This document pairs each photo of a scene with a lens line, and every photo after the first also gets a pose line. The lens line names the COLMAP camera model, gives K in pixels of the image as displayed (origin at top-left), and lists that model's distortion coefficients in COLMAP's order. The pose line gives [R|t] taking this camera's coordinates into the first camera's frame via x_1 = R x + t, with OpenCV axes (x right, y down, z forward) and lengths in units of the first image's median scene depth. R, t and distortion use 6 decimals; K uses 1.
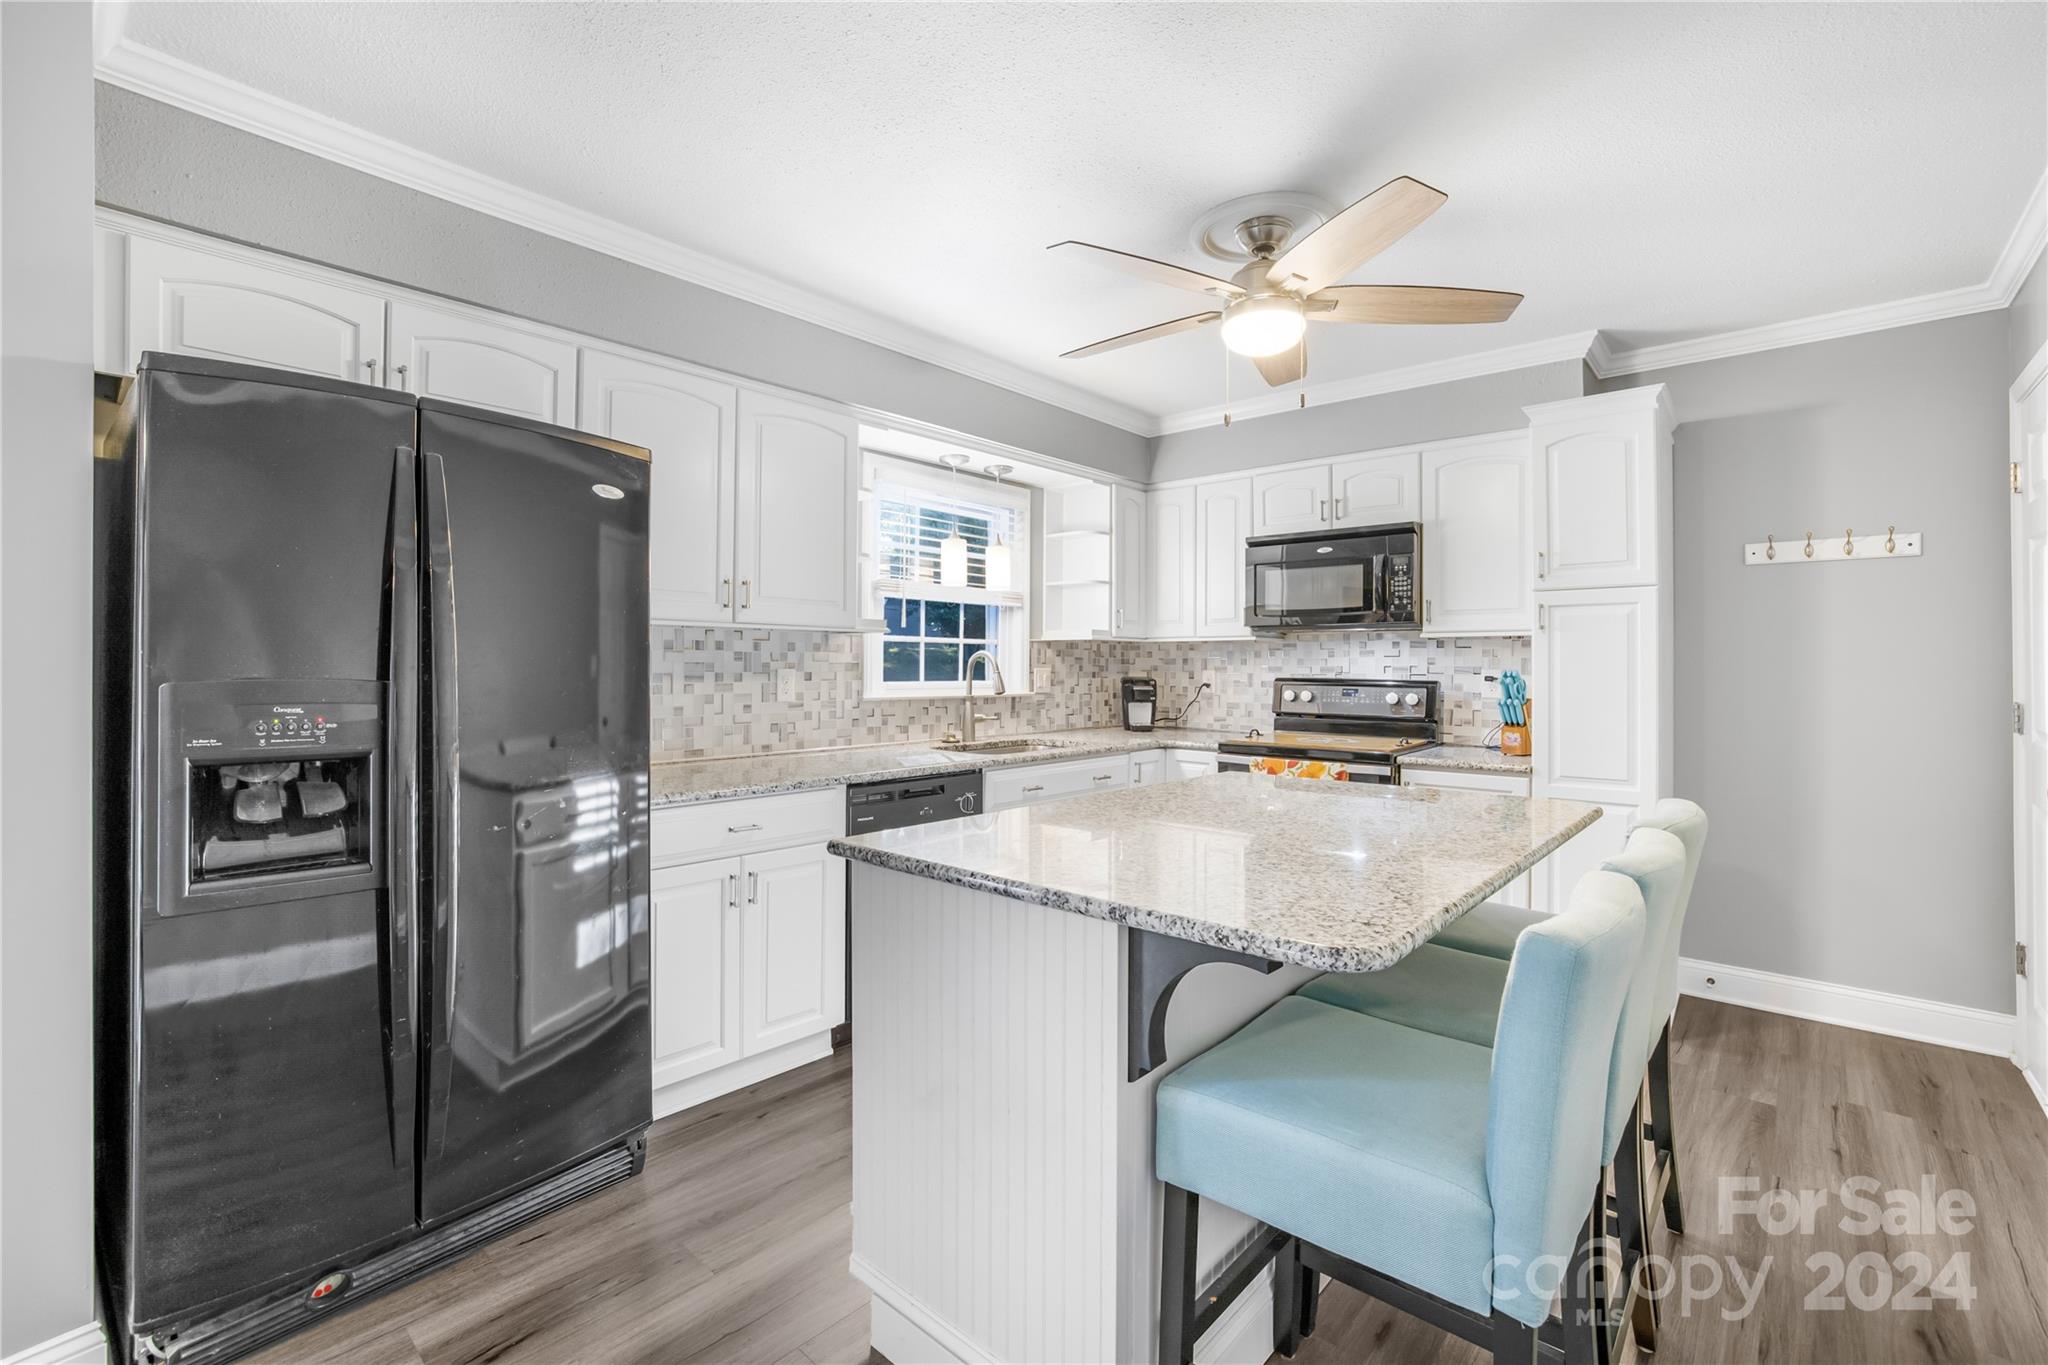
lens RADIAL K [[903.2, 0, 1005.2], [0, 903.2, 663.8], [0, 0, 1]] dist [-0.037251, 0.020370]
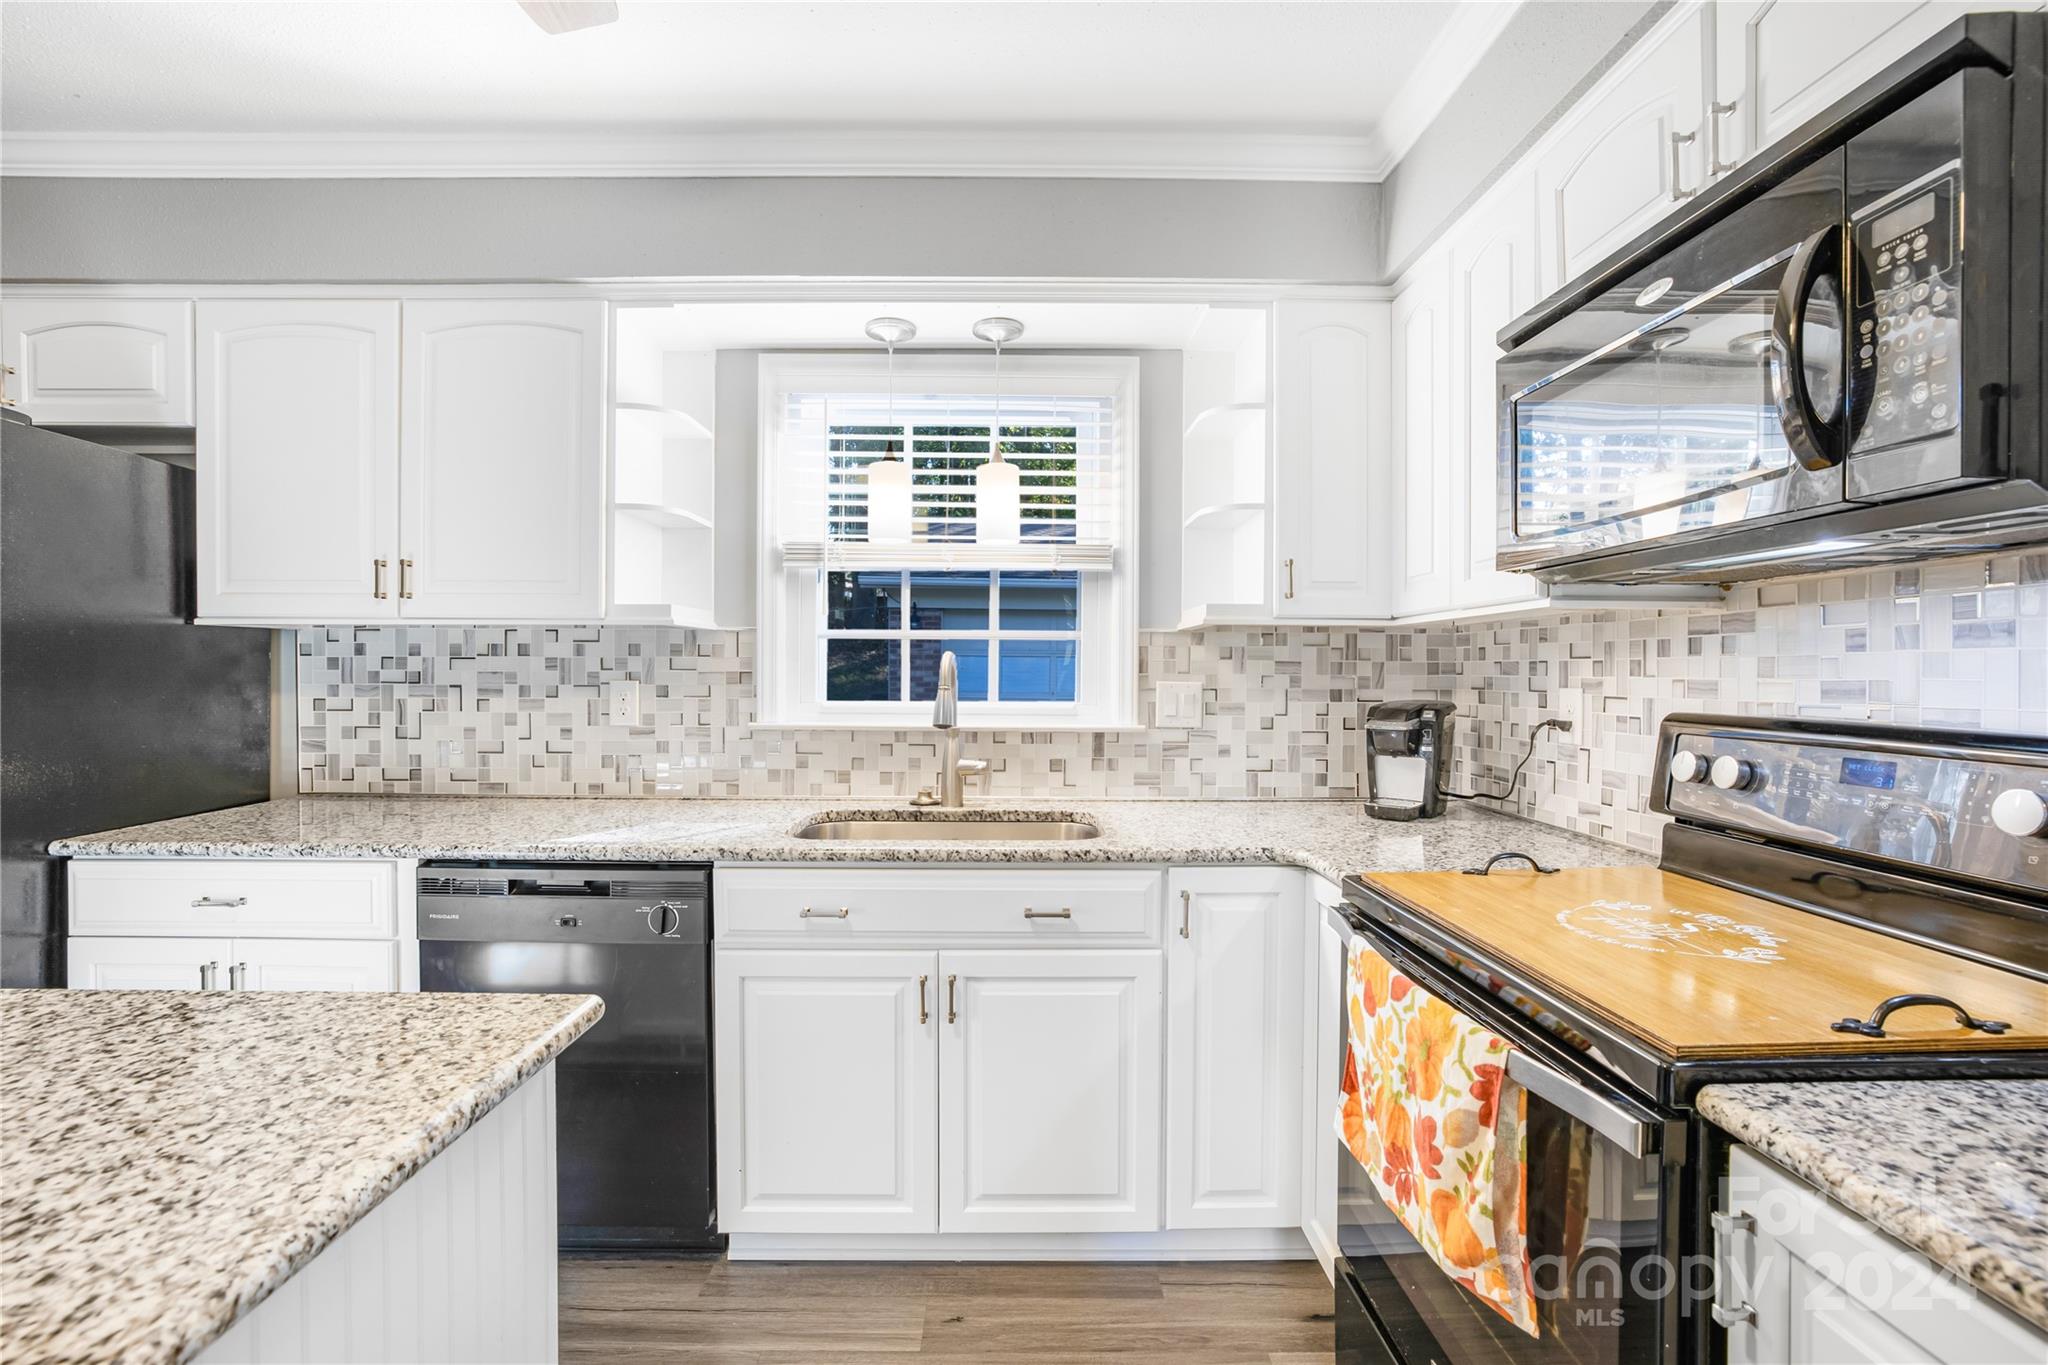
lens RADIAL K [[909.2, 0, 1008.0], [0, 909.2, 682.8], [0, 0, 1]] dist [-0.047943, 0.019808]
pose [[0.677497, 0.006792, -0.735494, 0.421168], [0.000091, 0.999957, 0.009318, 0.000684], [0.735526, -0.006380, 0.677467, 0.630394]]
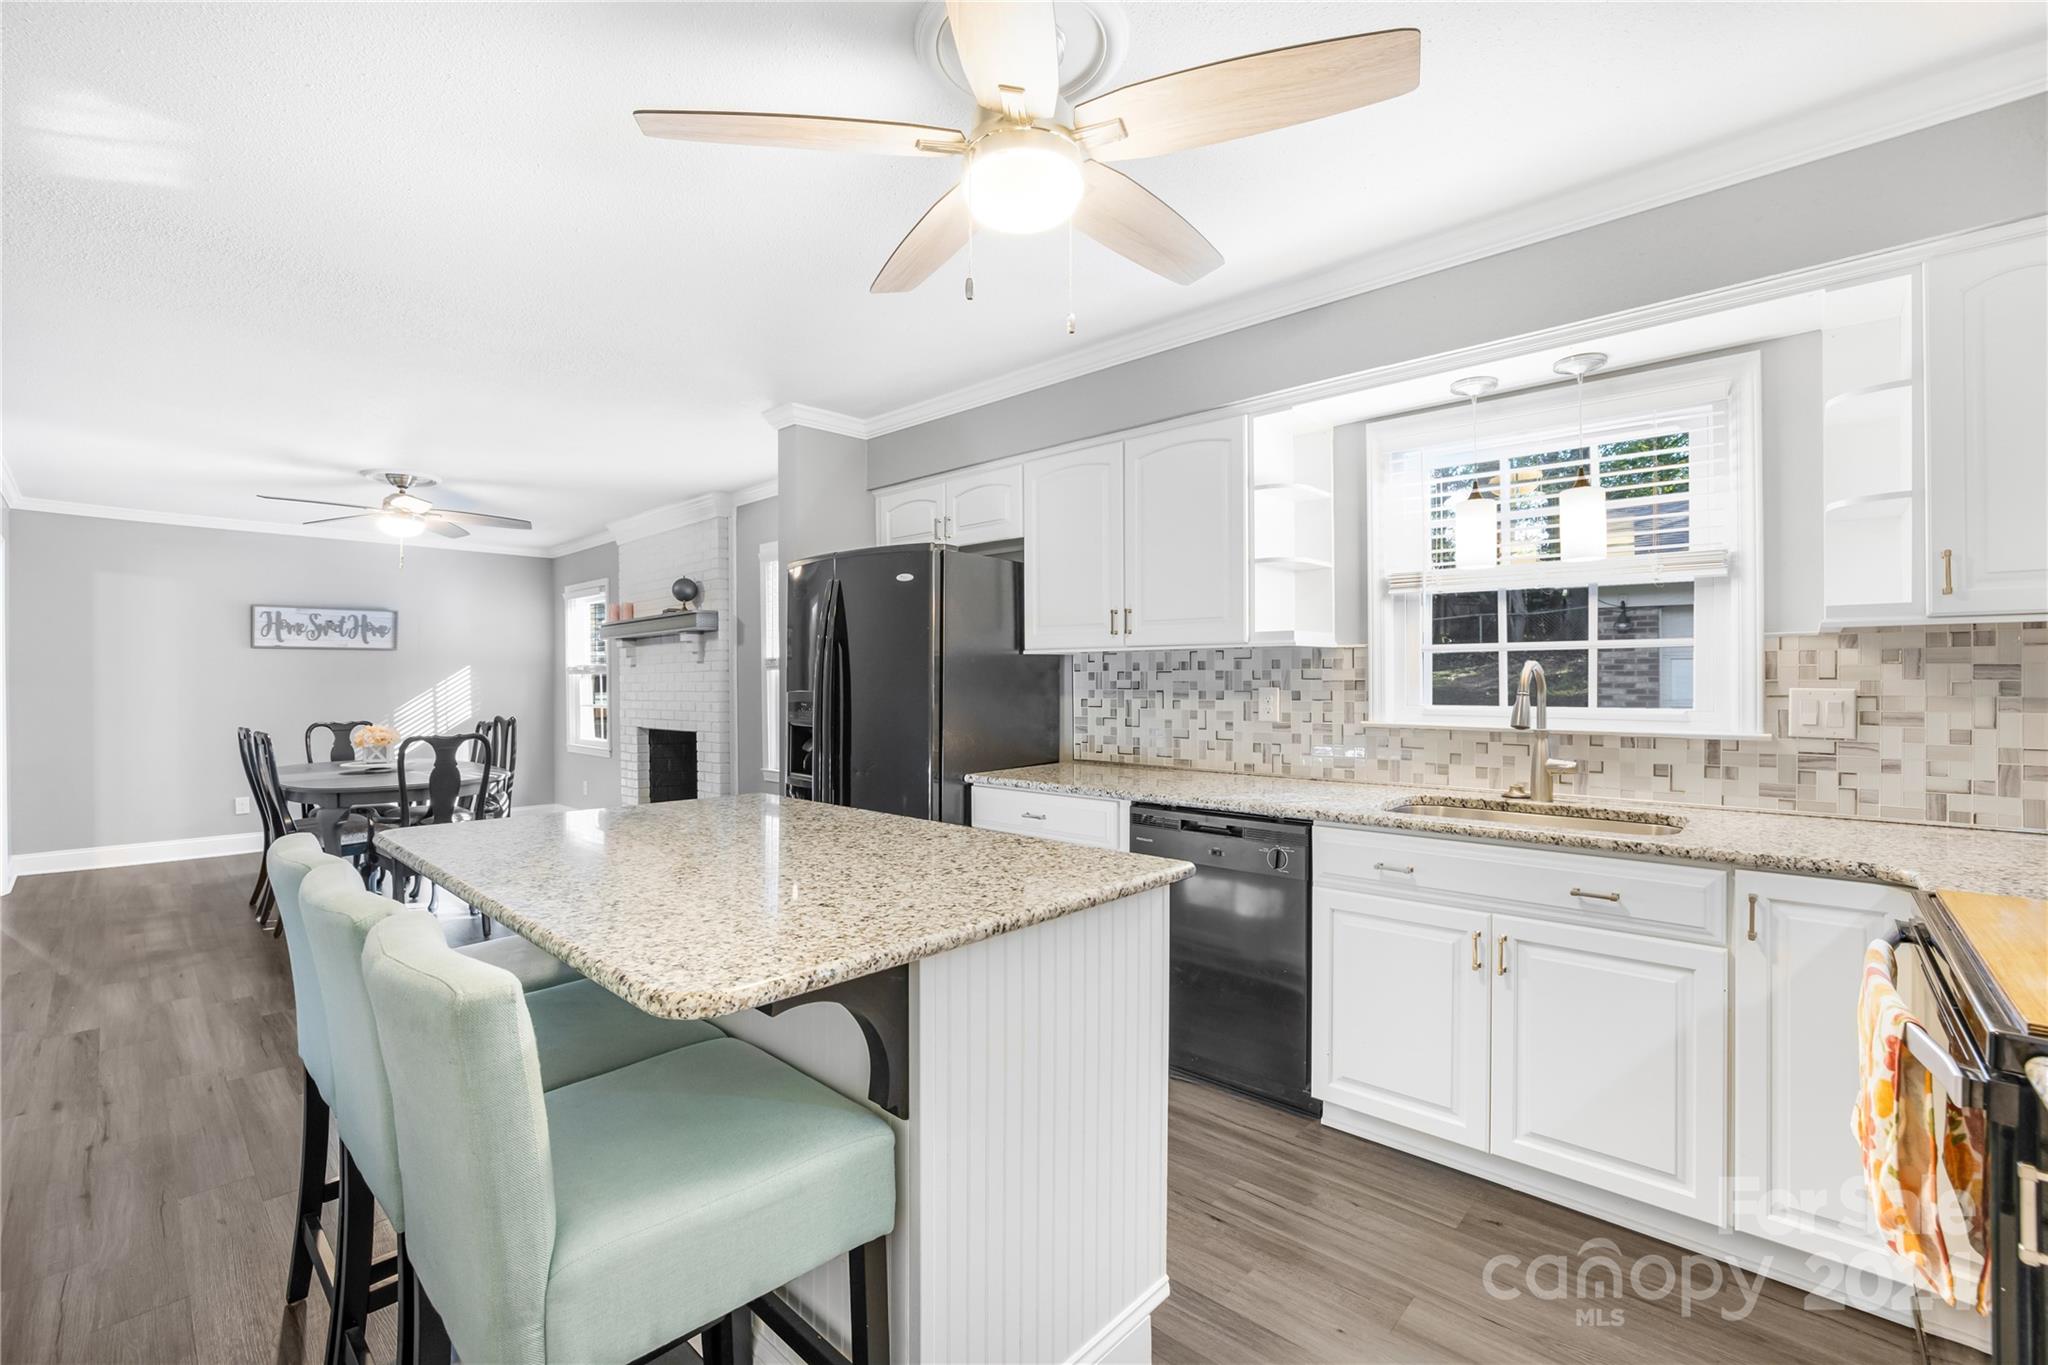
lens RADIAL K [[876.0, 0, 1013.2], [0, 876.0, 681.8], [0, 0, 1]] dist [-0.043027, 0.014577]
pose [[-0.010357, -0.001525, -0.999945, 0.588208], [0.005039, 0.999986, -0.001577, -0.000239], [0.999934, -0.005055, -0.010349, 0.630259]]
